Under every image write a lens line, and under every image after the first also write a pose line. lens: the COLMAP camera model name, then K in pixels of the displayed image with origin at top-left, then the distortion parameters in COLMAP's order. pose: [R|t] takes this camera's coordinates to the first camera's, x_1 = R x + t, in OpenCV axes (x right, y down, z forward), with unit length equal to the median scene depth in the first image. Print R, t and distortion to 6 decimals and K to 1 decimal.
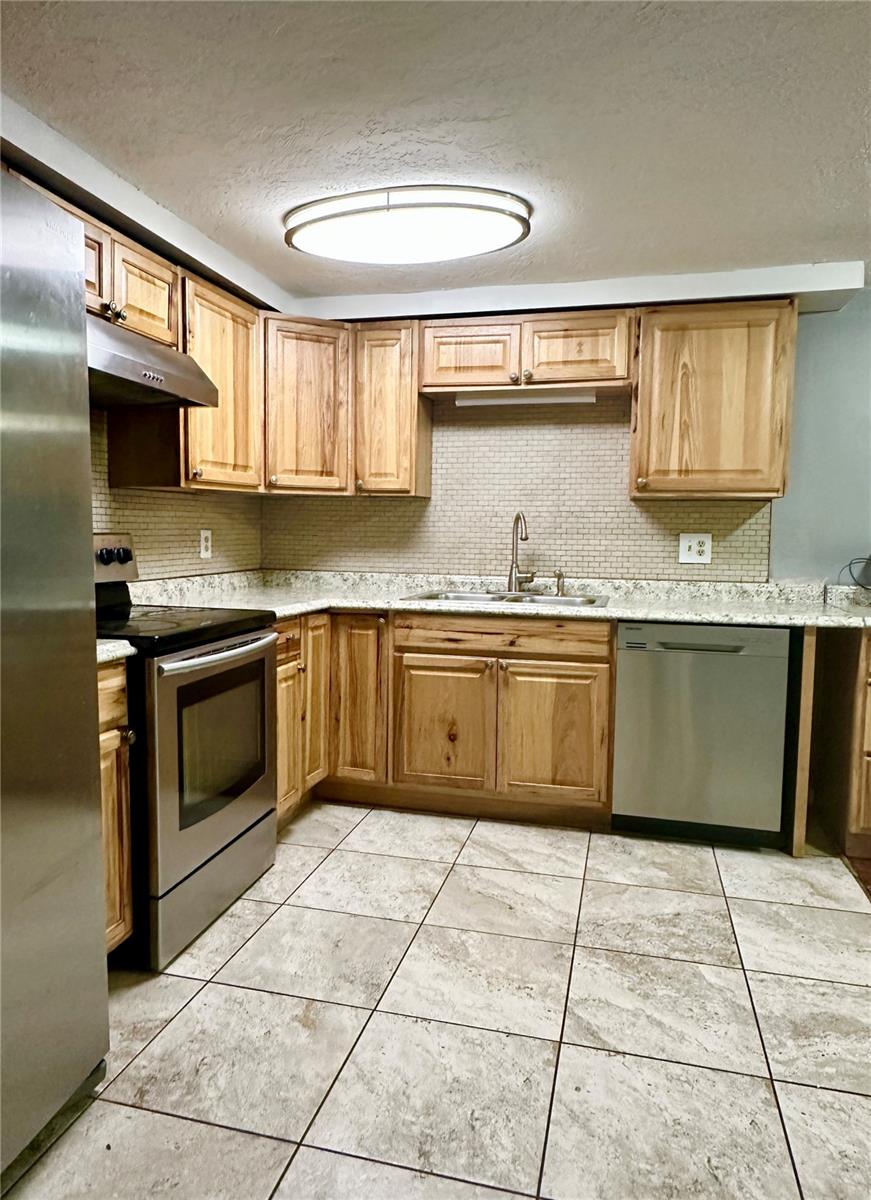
lens RADIAL K [[810.1, 0, 431.5], [0, 810.1, 594.2], [0, 0, 1]] dist [-0.007514, 0.004011]
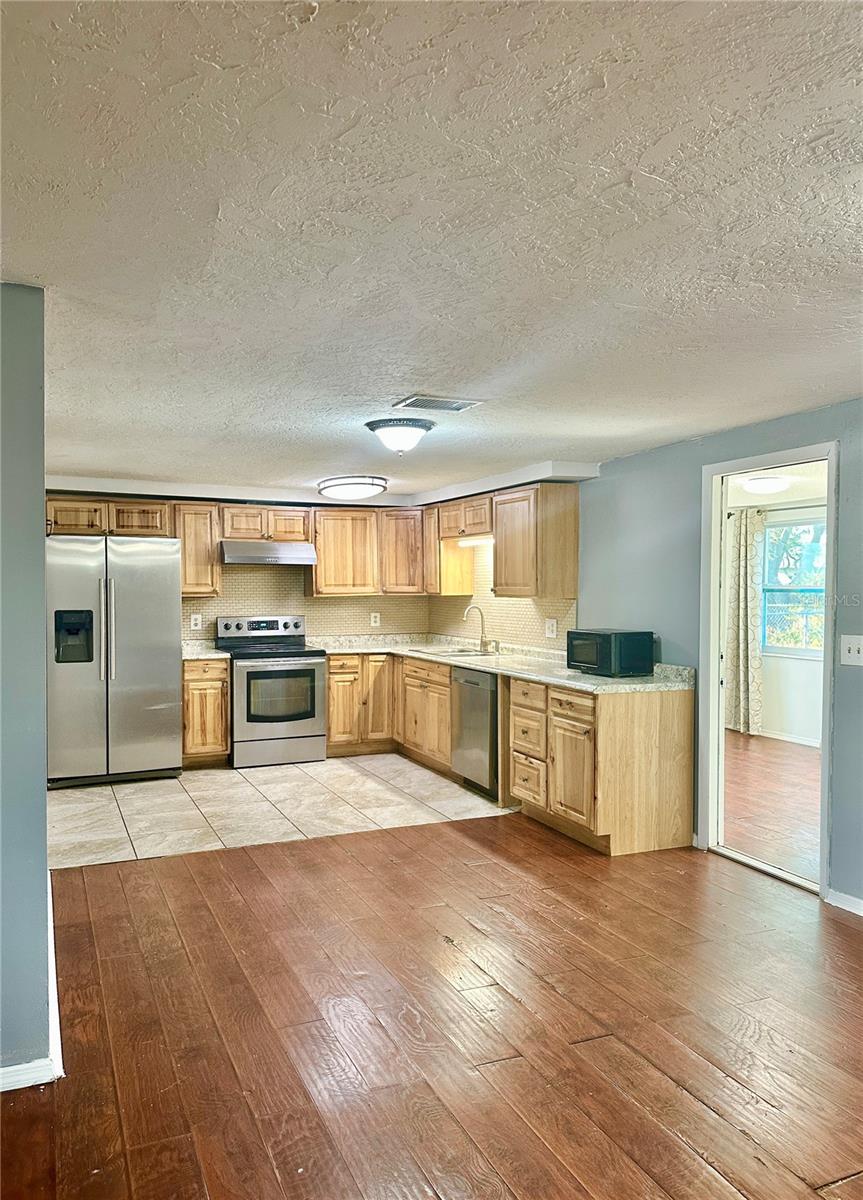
lens RADIAL K [[898.3, 0, 402.1], [0, 898.3, 611.6], [0, 0, 1]] dist [0.146021, 0.003462]
pose [[0.592637, 0.012976, -0.805365, 1.800751], [-0.054930, 0.998194, -0.024338, -0.034412], [0.803594, 0.058663, 0.592280, -0.331372]]
